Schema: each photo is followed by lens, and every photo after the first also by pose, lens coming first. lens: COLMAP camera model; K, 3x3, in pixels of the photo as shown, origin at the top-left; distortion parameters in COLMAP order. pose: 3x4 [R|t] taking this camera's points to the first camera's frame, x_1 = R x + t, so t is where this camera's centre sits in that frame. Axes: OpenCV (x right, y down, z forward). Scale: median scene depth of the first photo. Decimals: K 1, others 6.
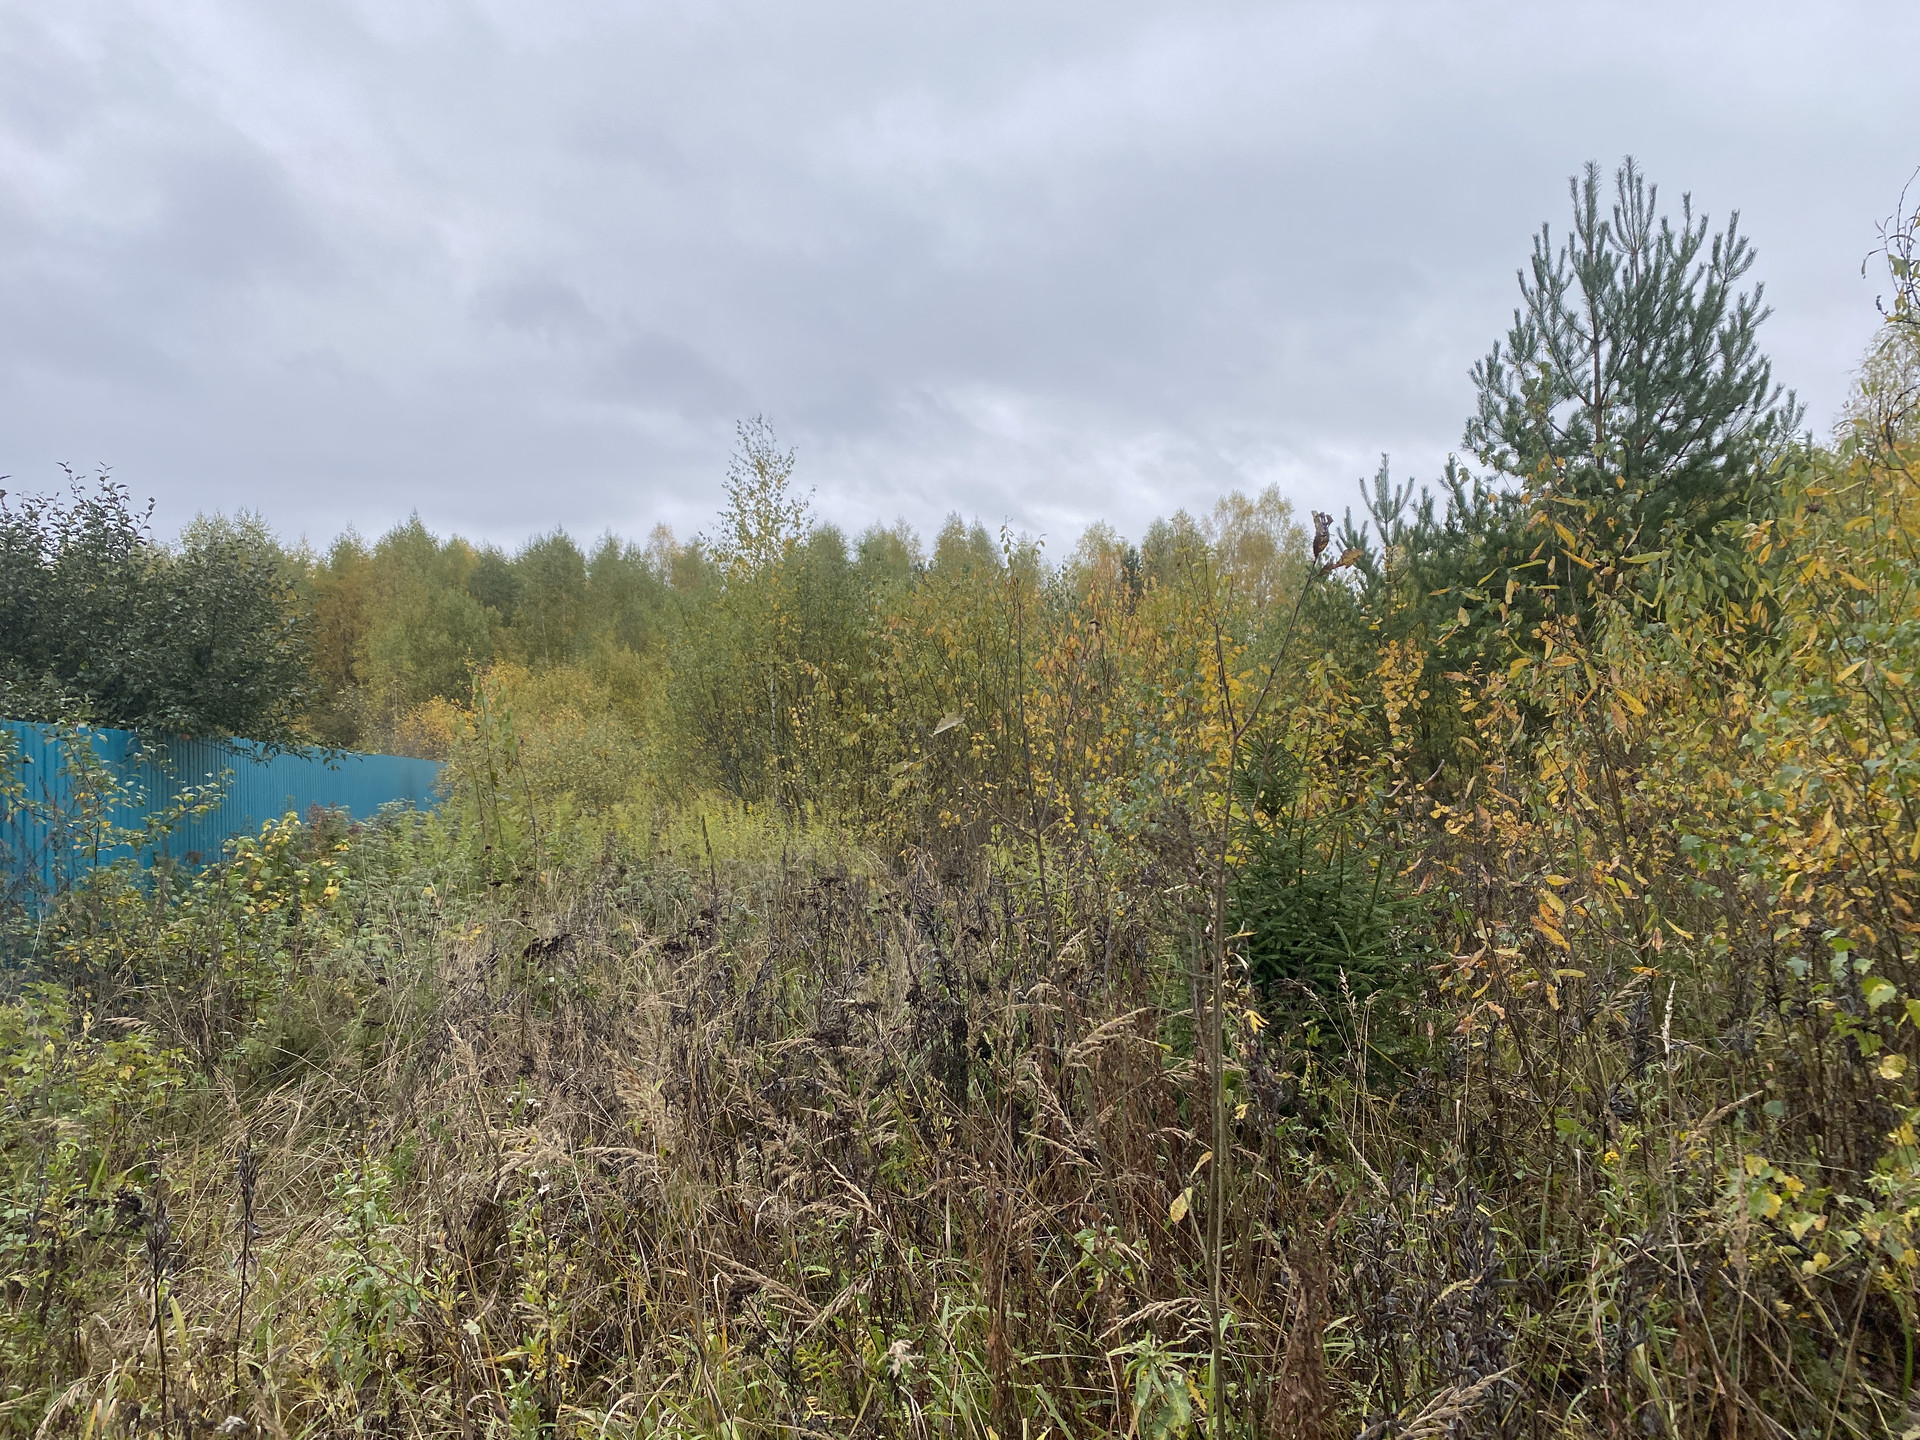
lens RADIAL K [[1428.4, 0, 948.5], [0, 1428.4, 722.2], [0, 0, 1]] dist [0.023763, -0.029651]
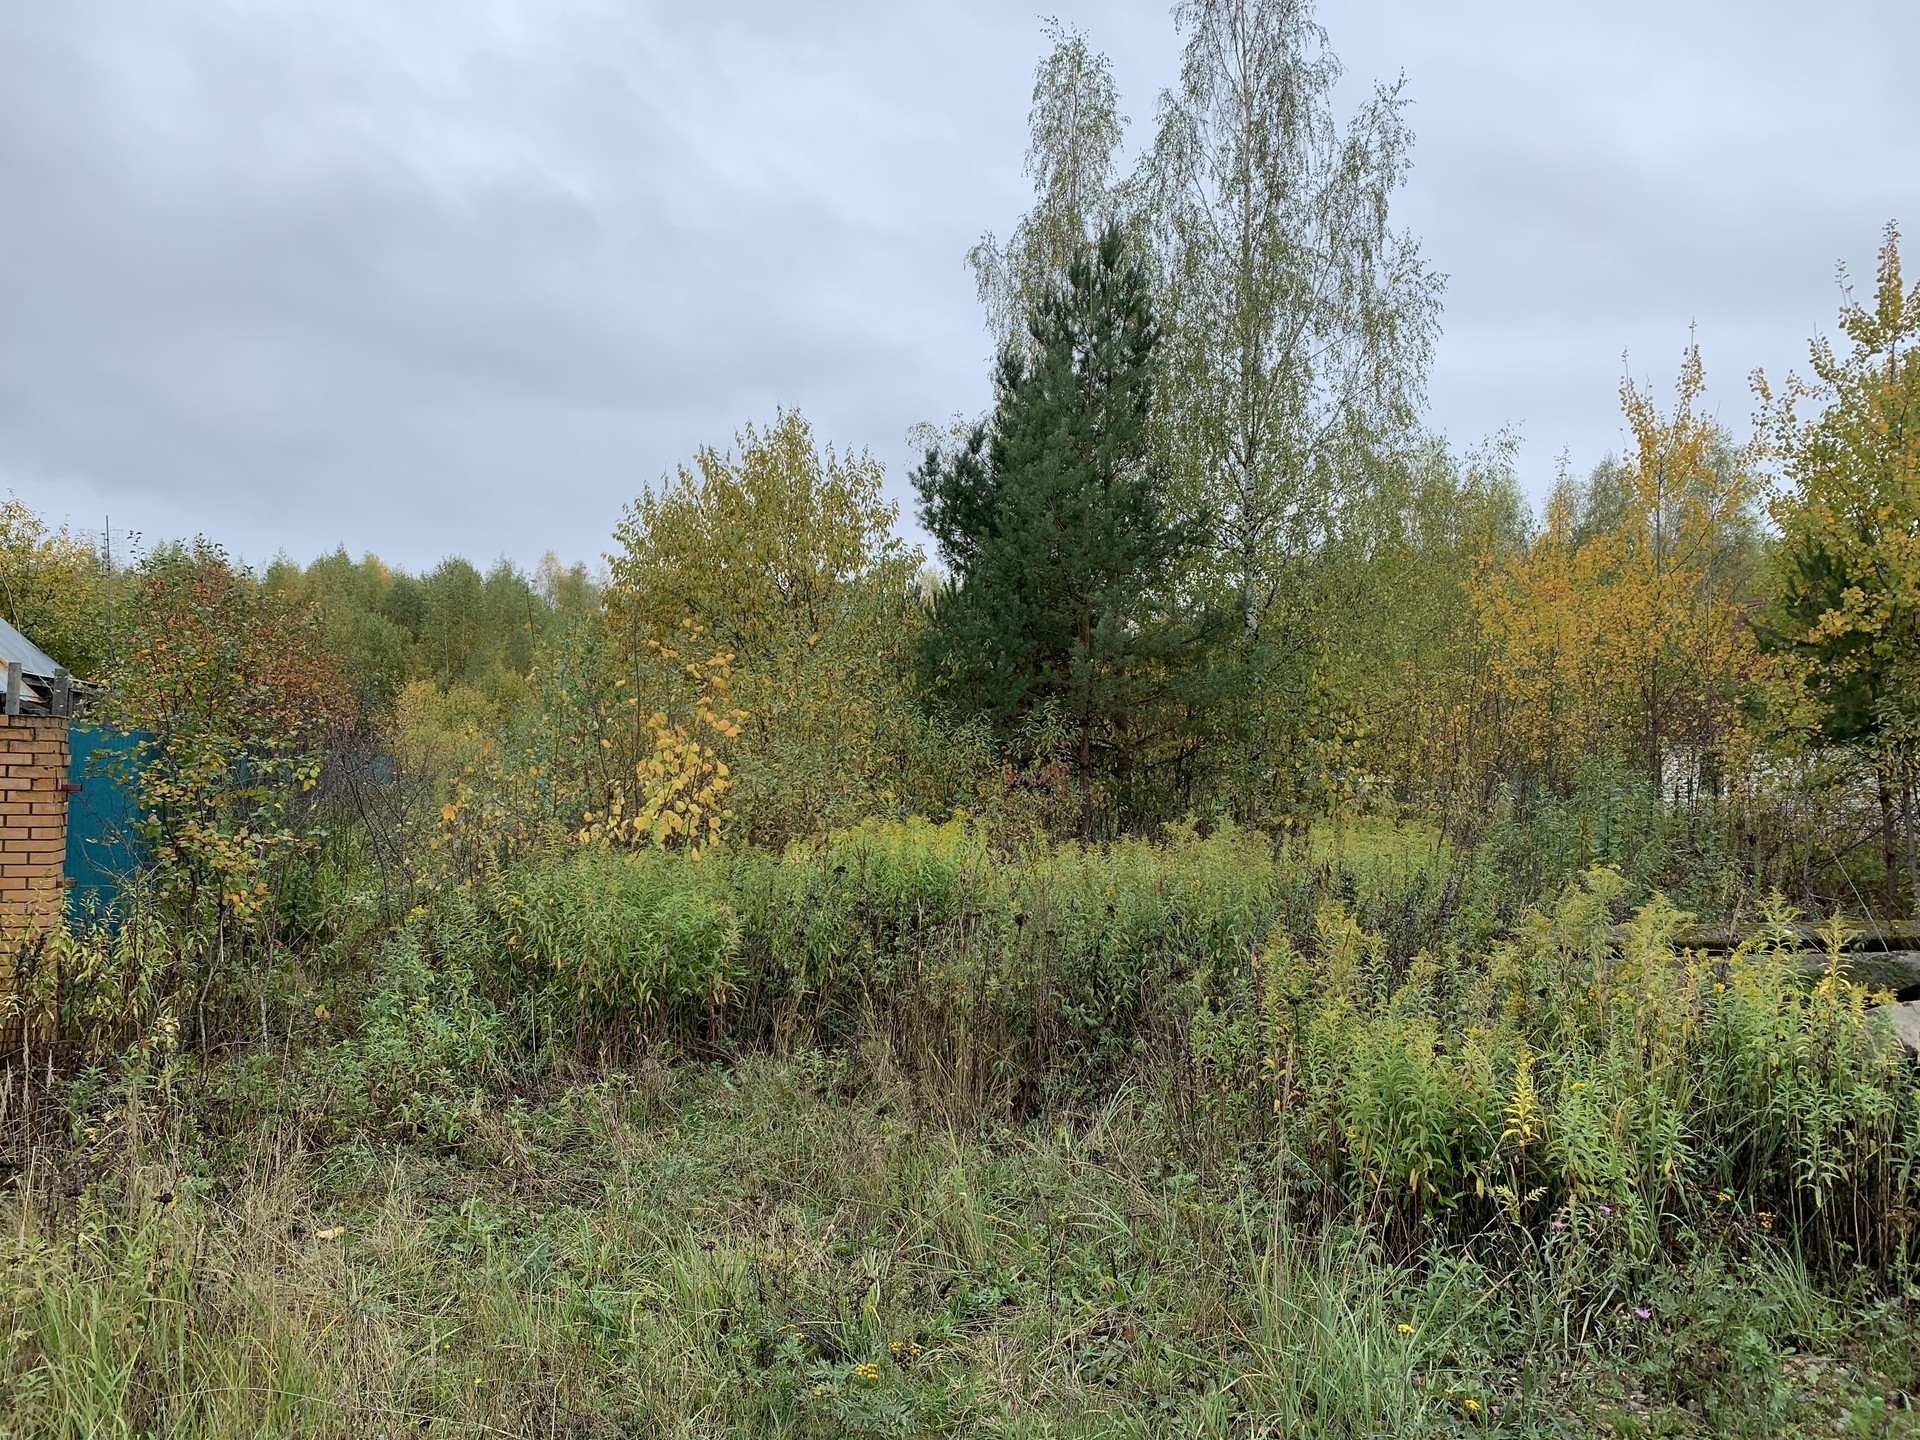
lens RADIAL K [[1473.0, 0, 954.7], [0, 1473.0, 727.5], [0, 0, 1]] dist [0.022528, -0.028421]
pose [[0.997337, 0.034142, 0.064452, 0.223583], [-0.034572, 0.999387, 0.005559, -0.053797], [-0.064222, -0.007772, 0.997905, -0.896778]]
